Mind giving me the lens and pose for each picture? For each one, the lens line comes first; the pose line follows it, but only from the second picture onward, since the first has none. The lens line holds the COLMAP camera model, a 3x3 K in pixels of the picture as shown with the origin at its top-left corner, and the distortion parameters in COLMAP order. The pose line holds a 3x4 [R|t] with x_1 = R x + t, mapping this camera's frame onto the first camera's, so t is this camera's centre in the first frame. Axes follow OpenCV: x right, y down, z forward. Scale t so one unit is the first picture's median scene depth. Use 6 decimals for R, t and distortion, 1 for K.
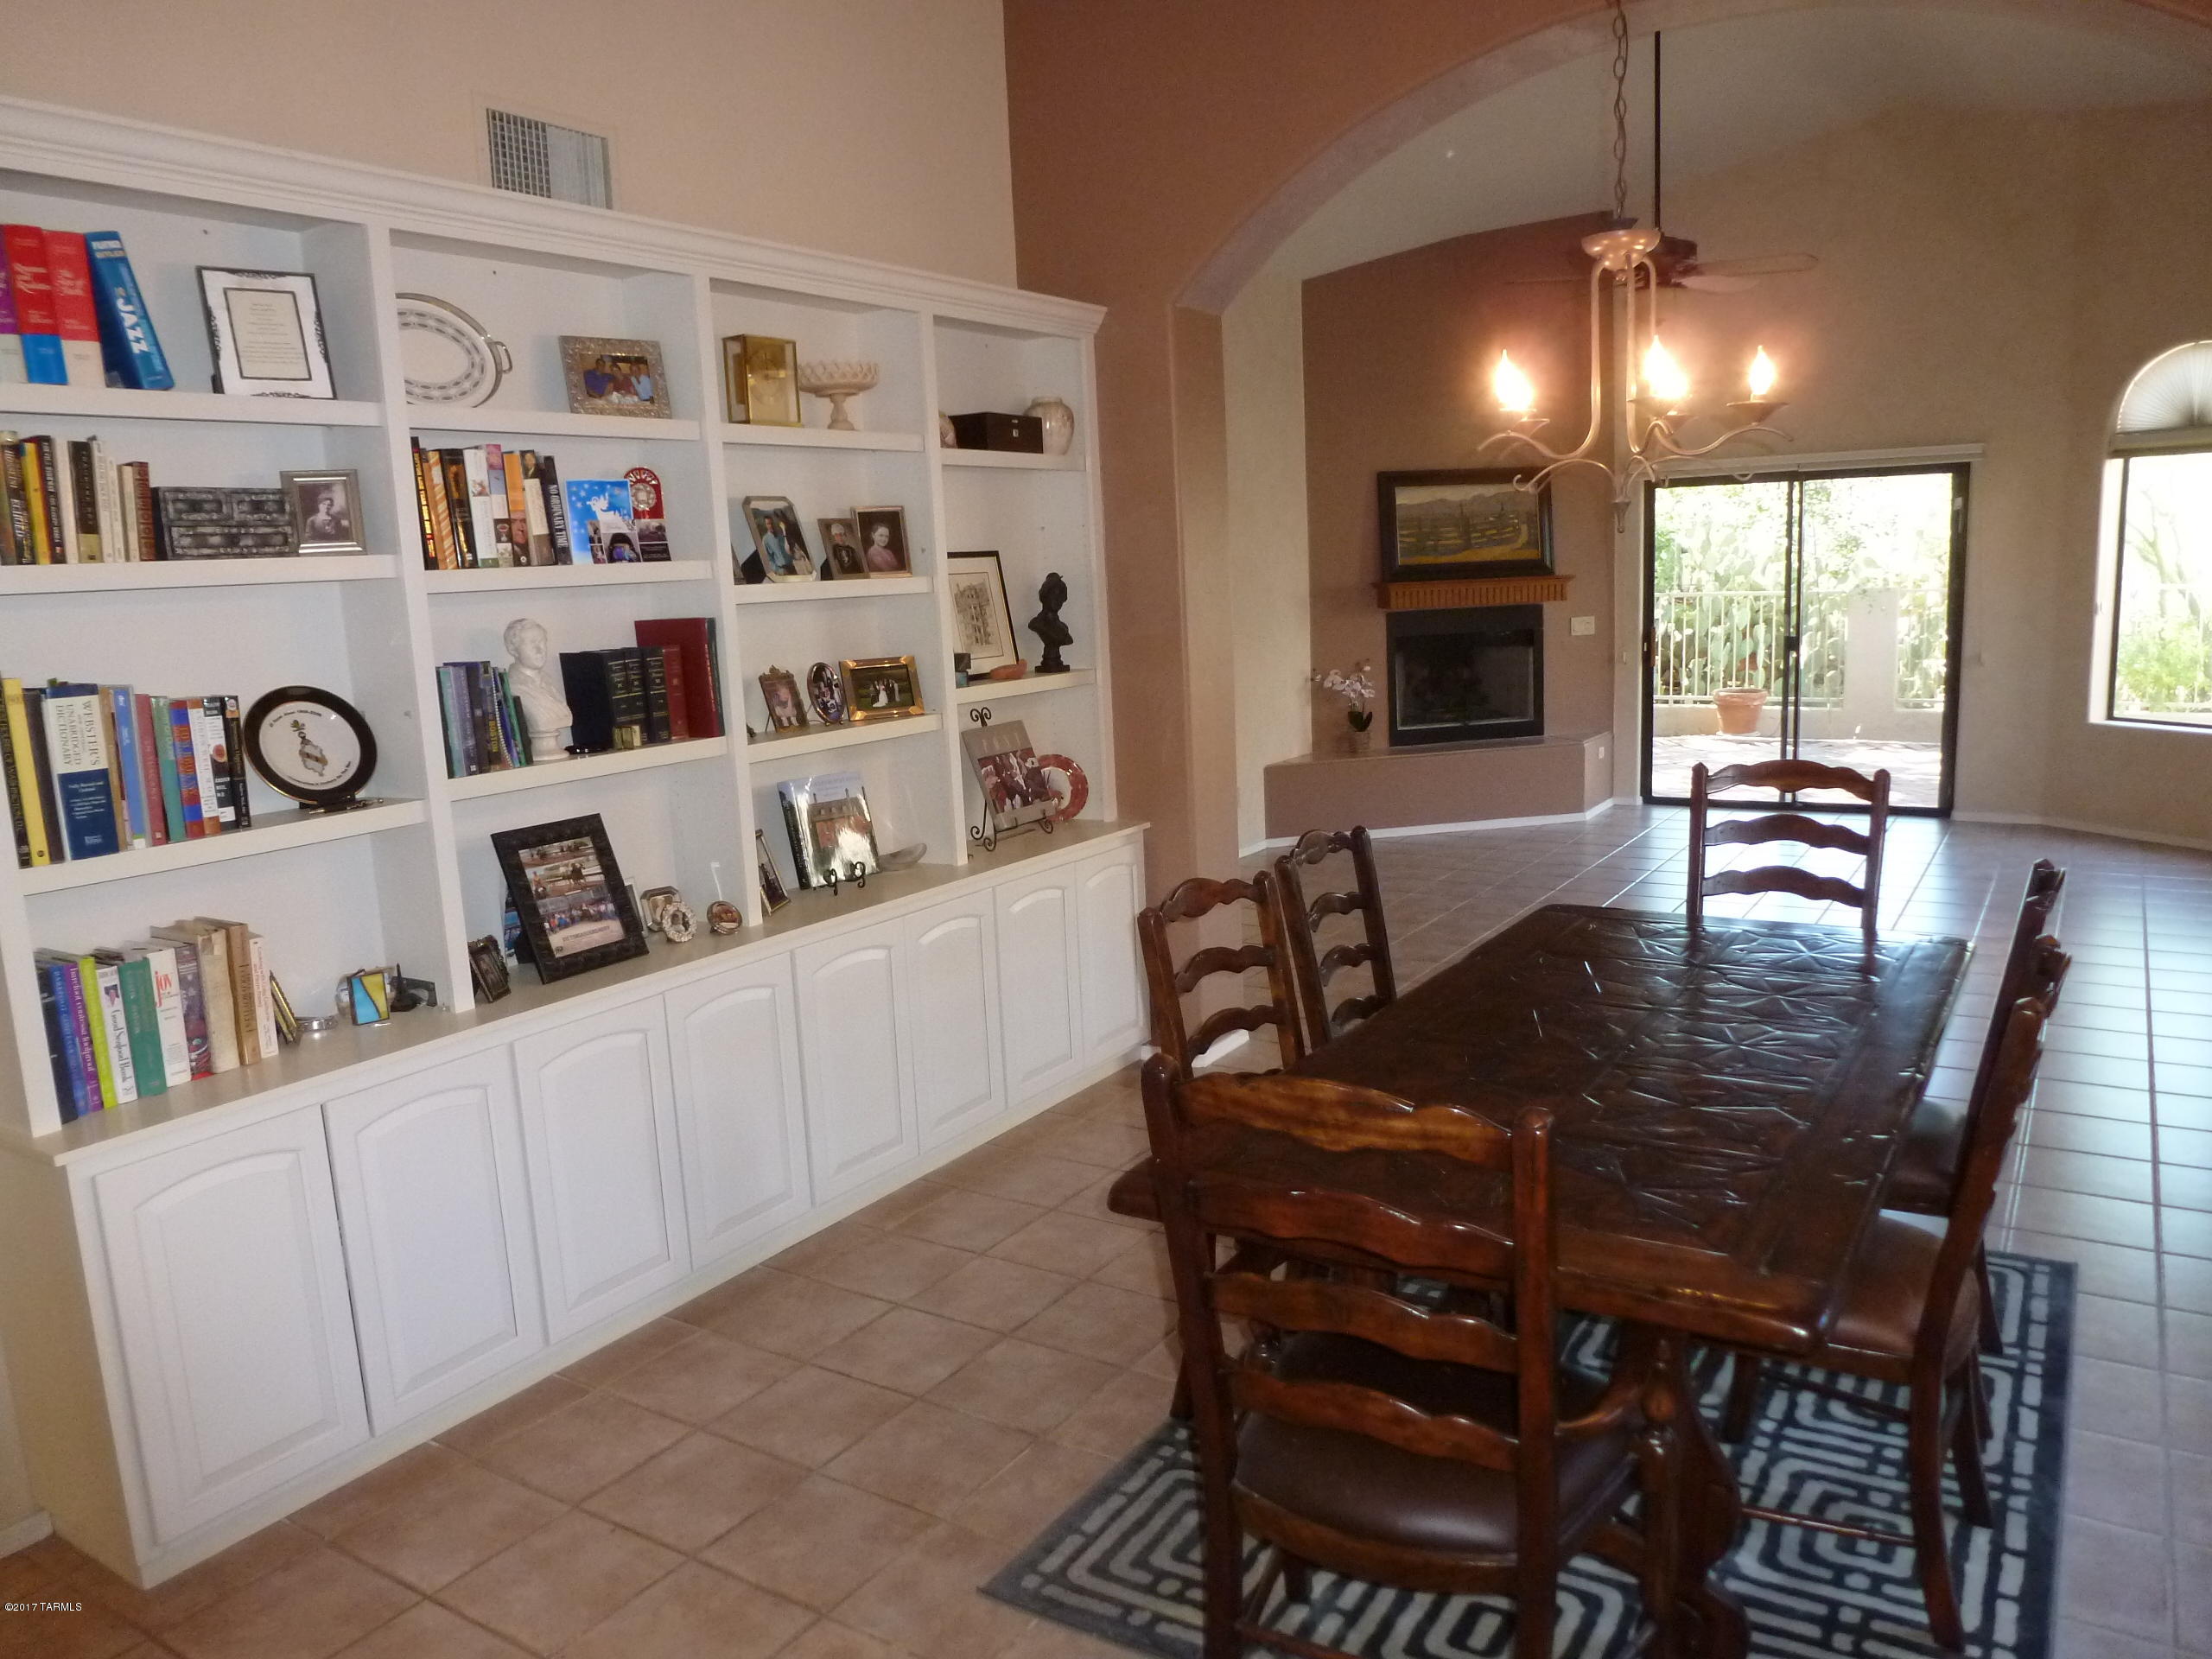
lens RADIAL K [[1563.4, 0, 1131.6], [0, 1563.4, 831.9], [0, 0, 1]] dist [-0.091254, 0.037954]
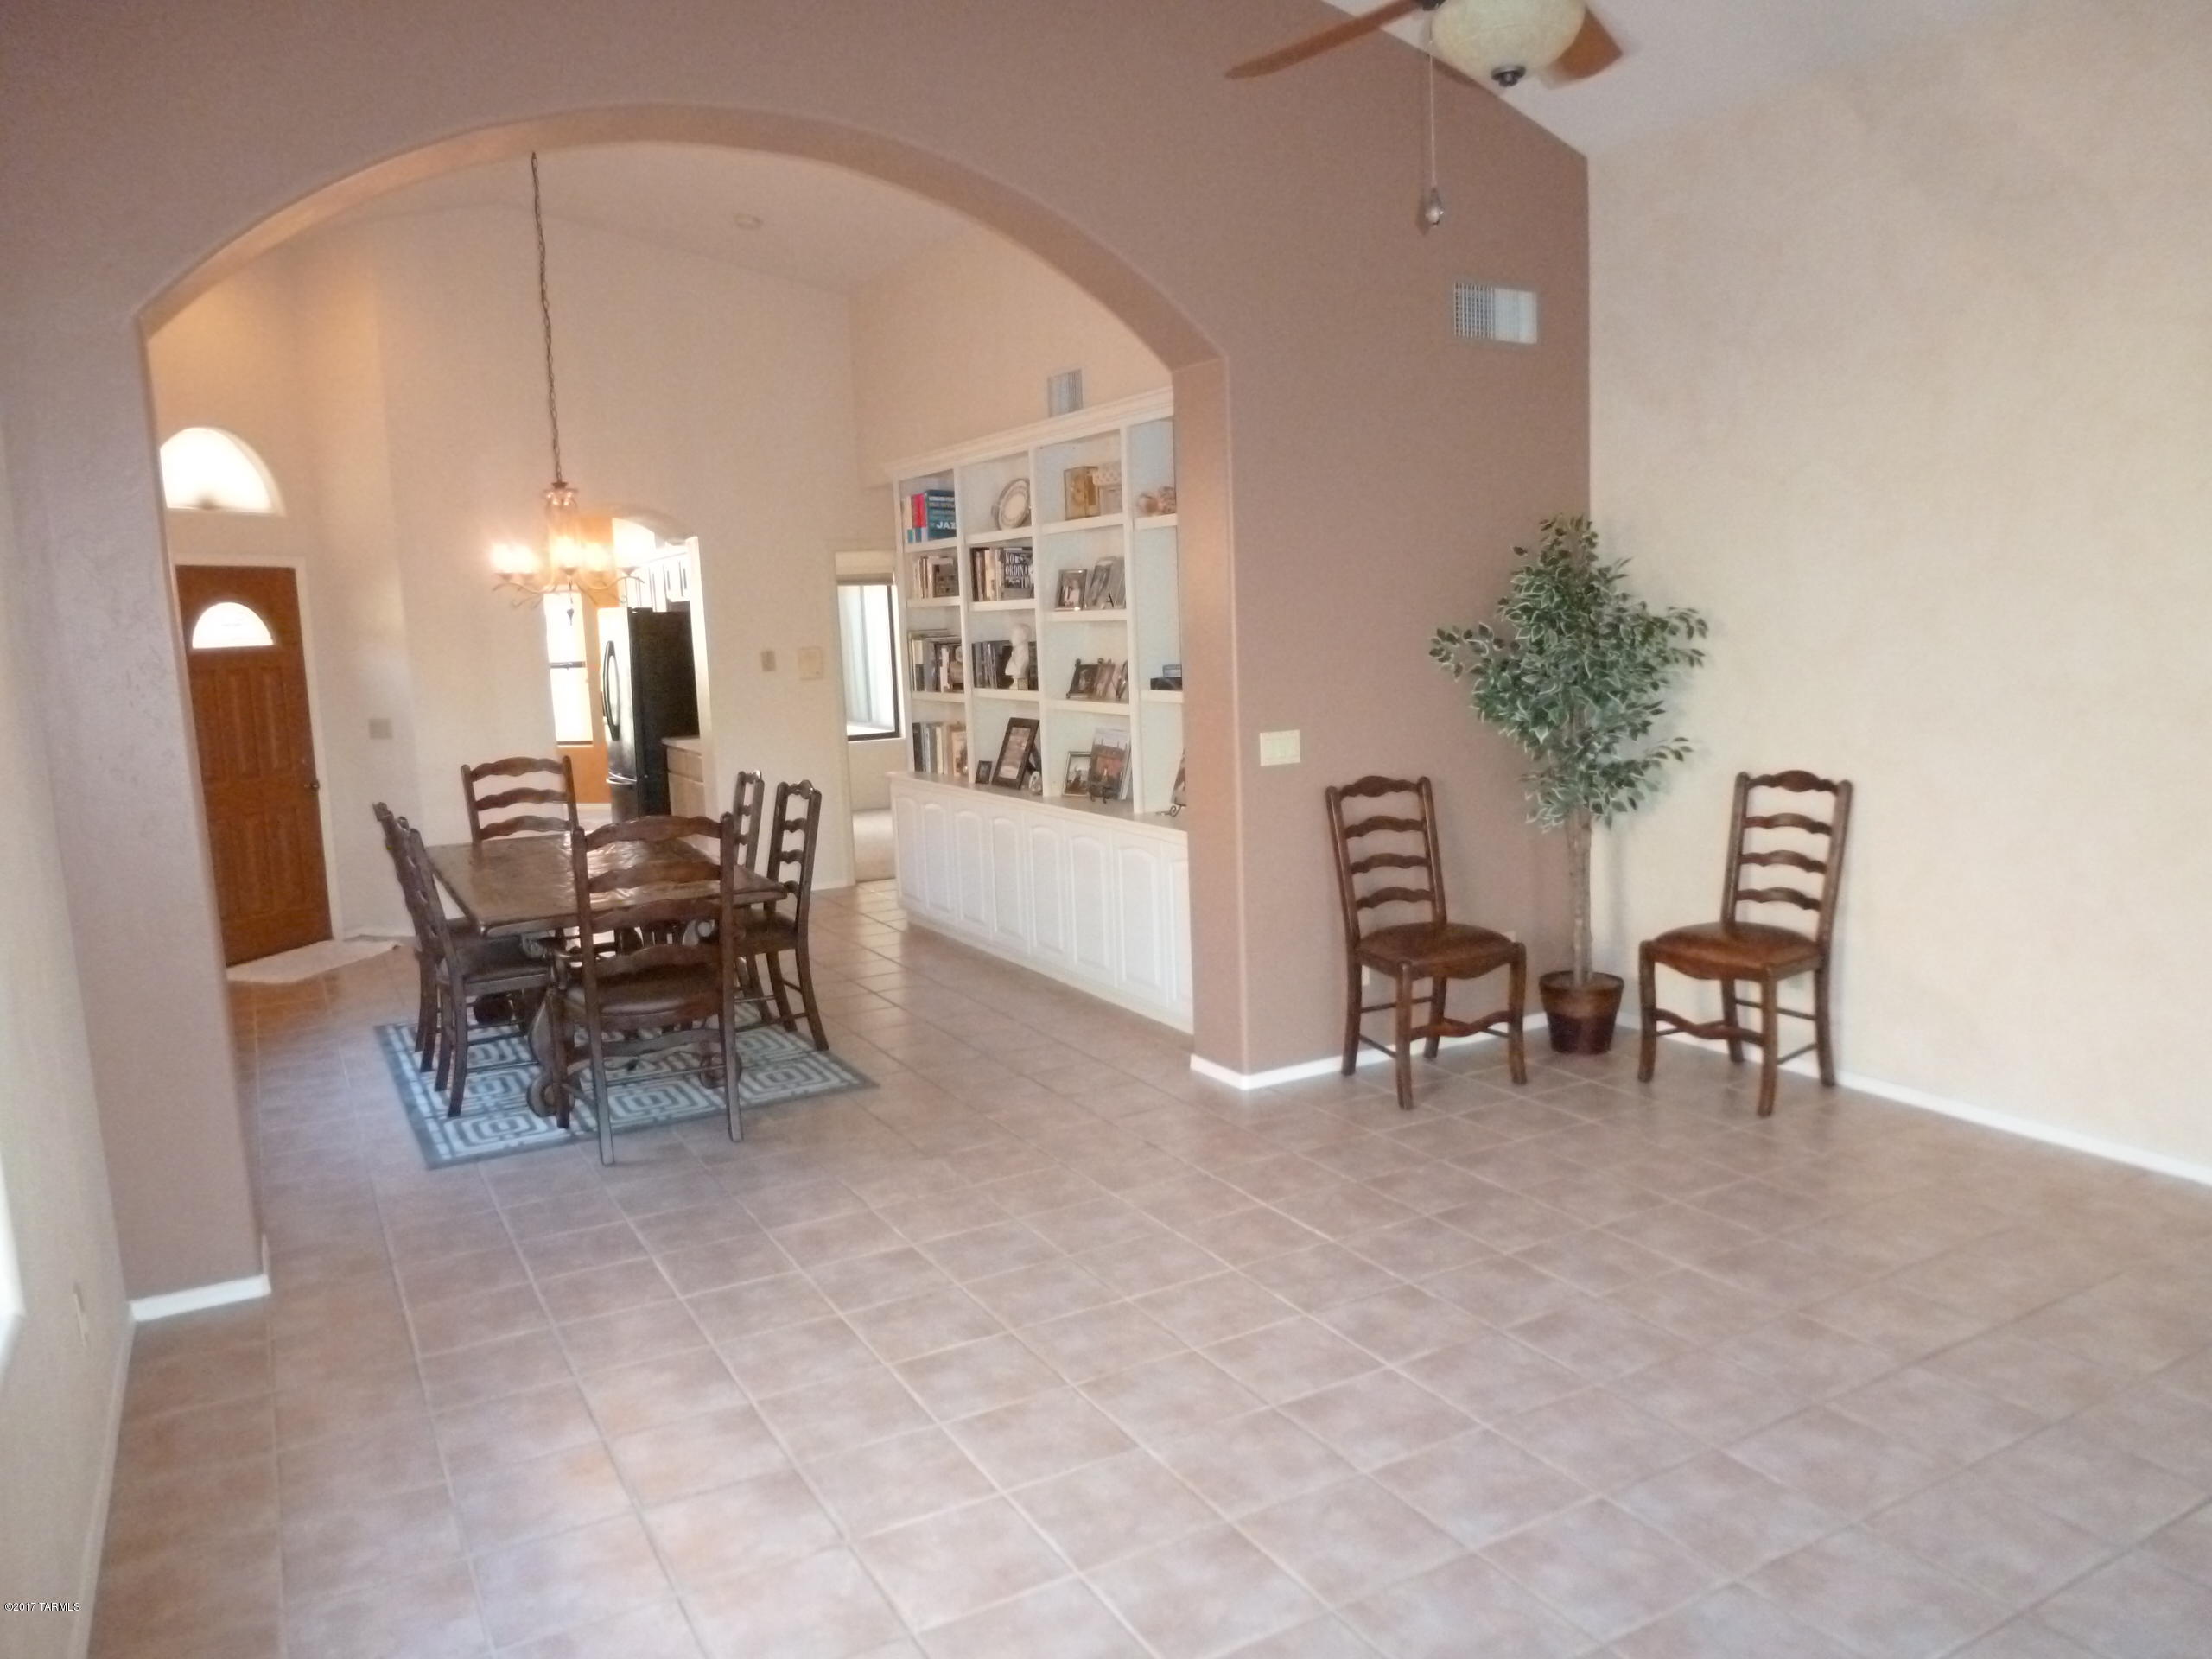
lens RADIAL K [[1596.8, 0, 1113.0], [0, 1596.8, 831.9], [0, 0, 1]] dist [-0.043819, 0.002813]
pose [[-0.477683, 0.182718, -0.859321, 0.678156], [-0.092893, 0.962145, 0.256219, -0.197568], [0.873607, 0.202216, -0.442627, 0.965971]]
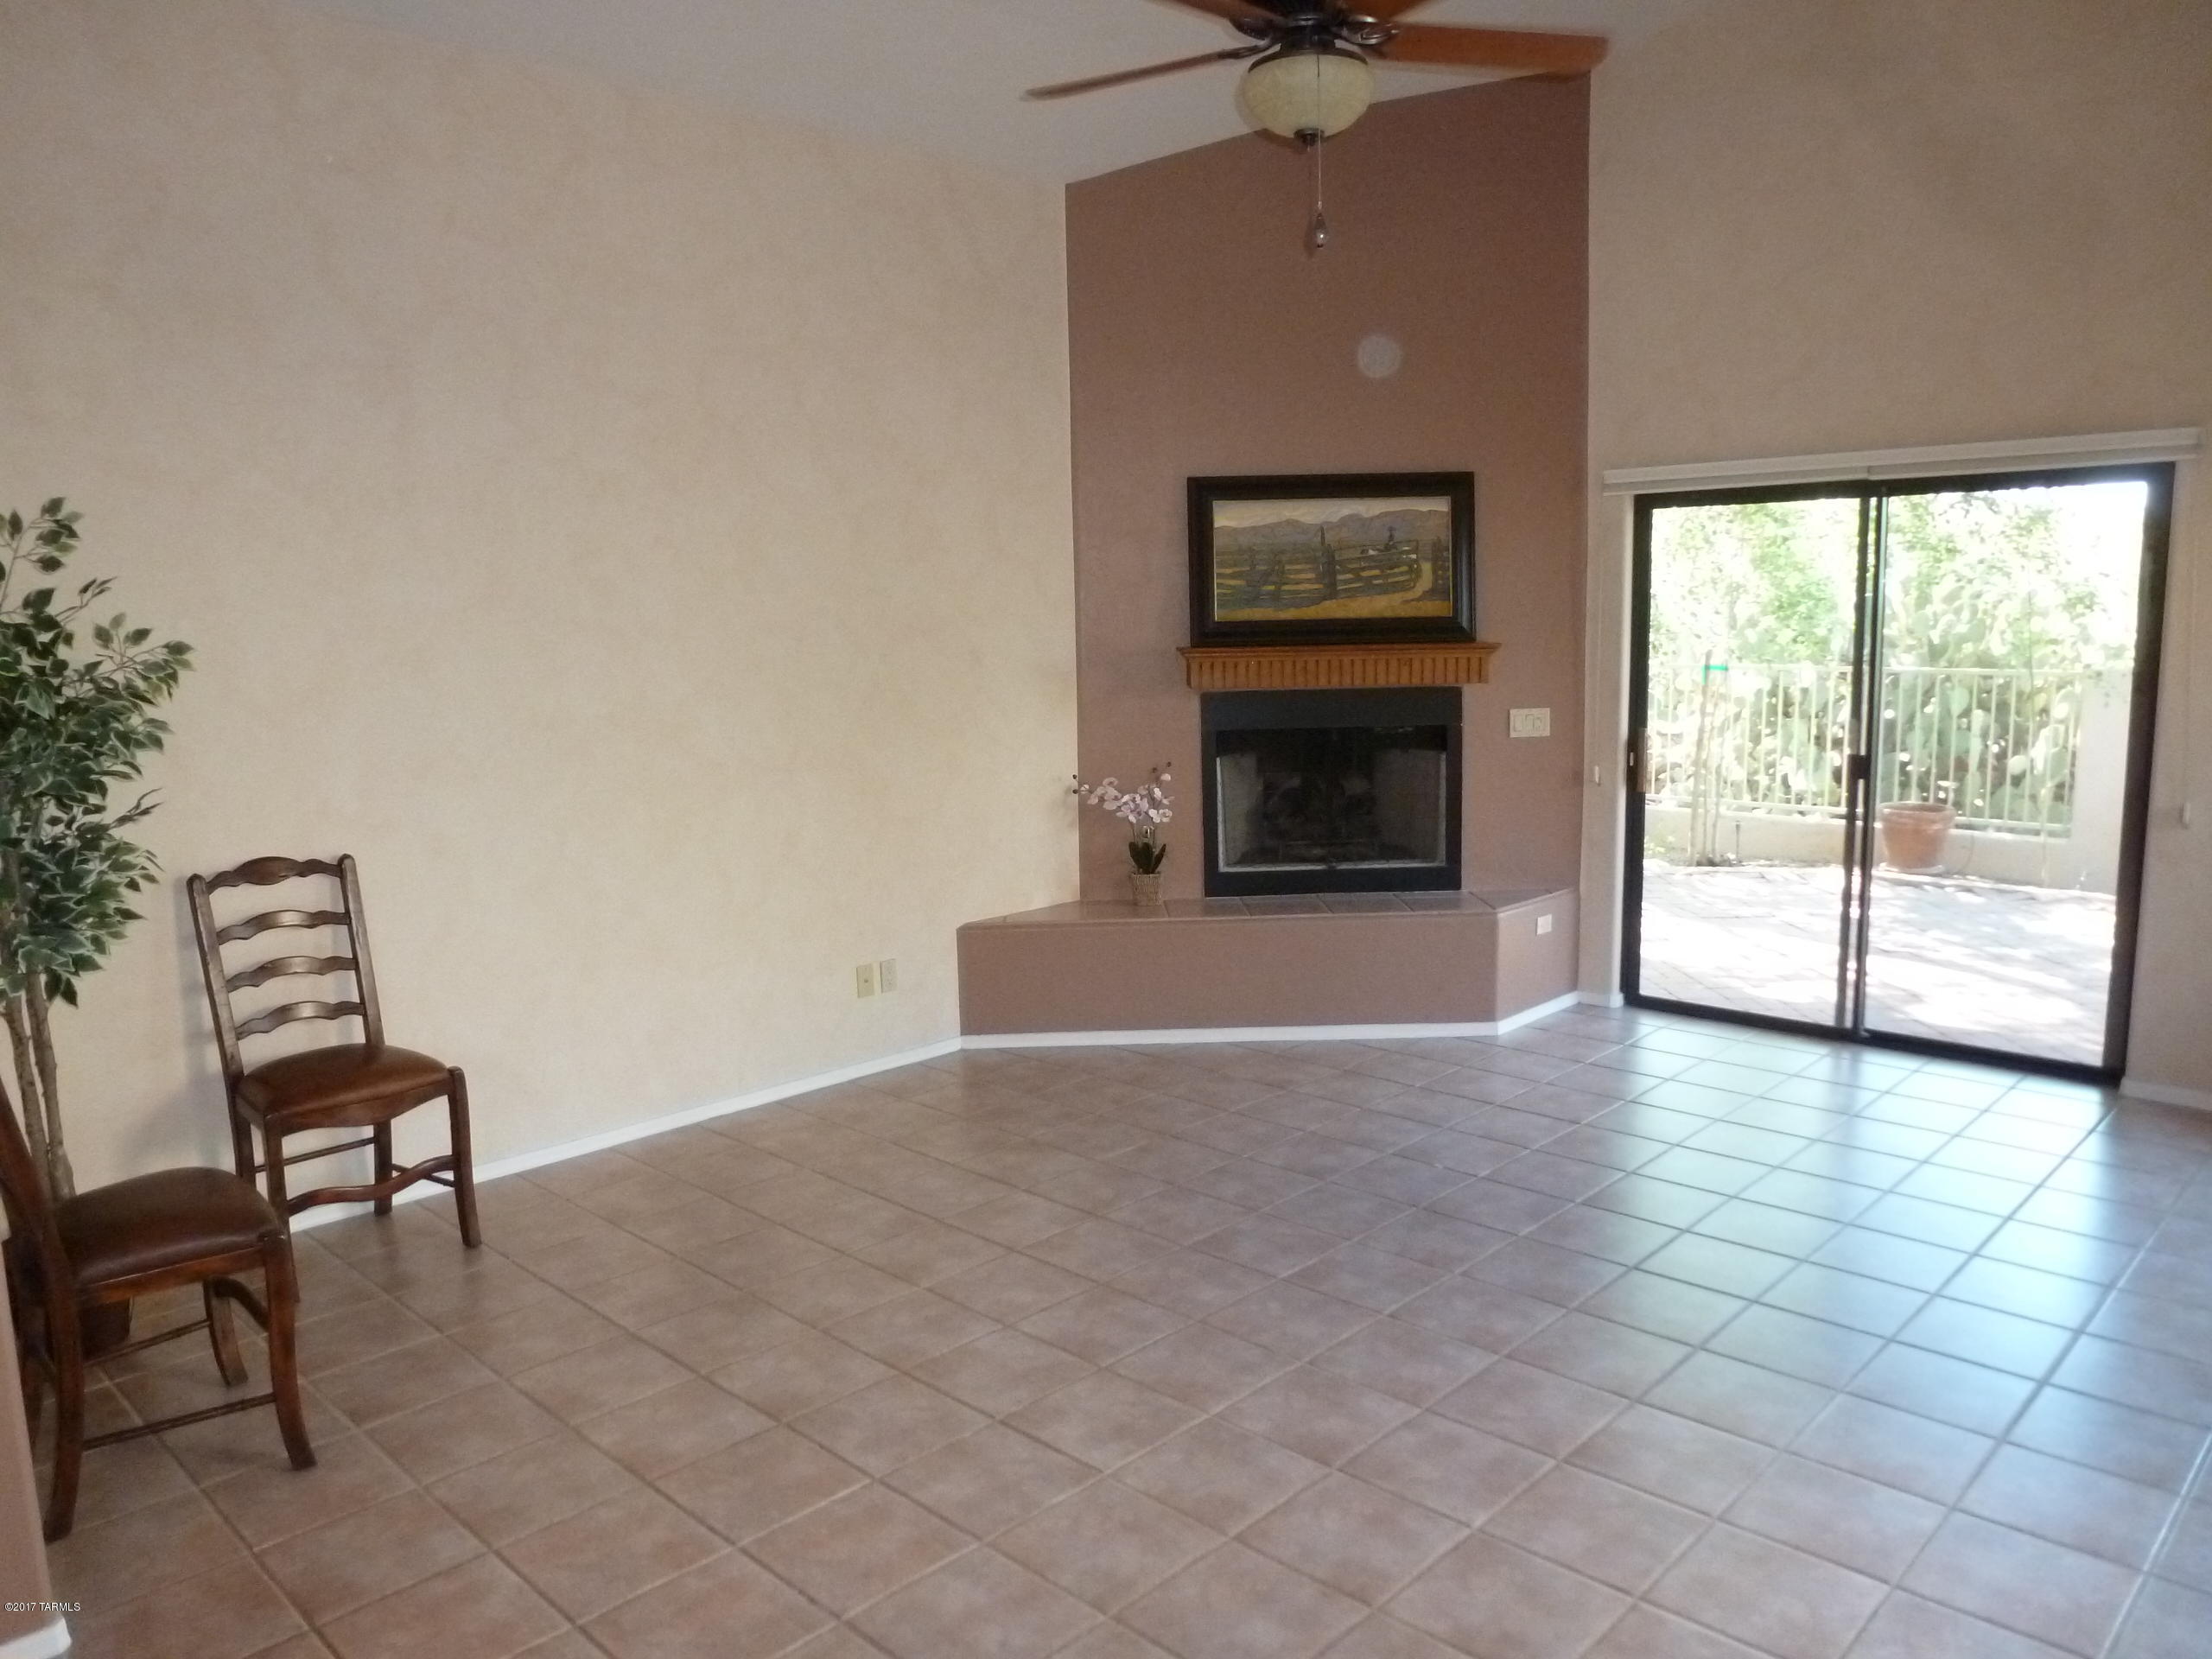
lens RADIAL K [[1563.4, 0, 1131.6], [0, 1563.4, 831.9], [0, 0, 1]] dist [-0.091254, 0.037954]
pose [[0.979076, 0.053087, -0.196449, 0.266910], [-0.057619, 0.998187, -0.017422, -0.069777], [0.195168, 0.028377, 0.980359, 0.354802]]
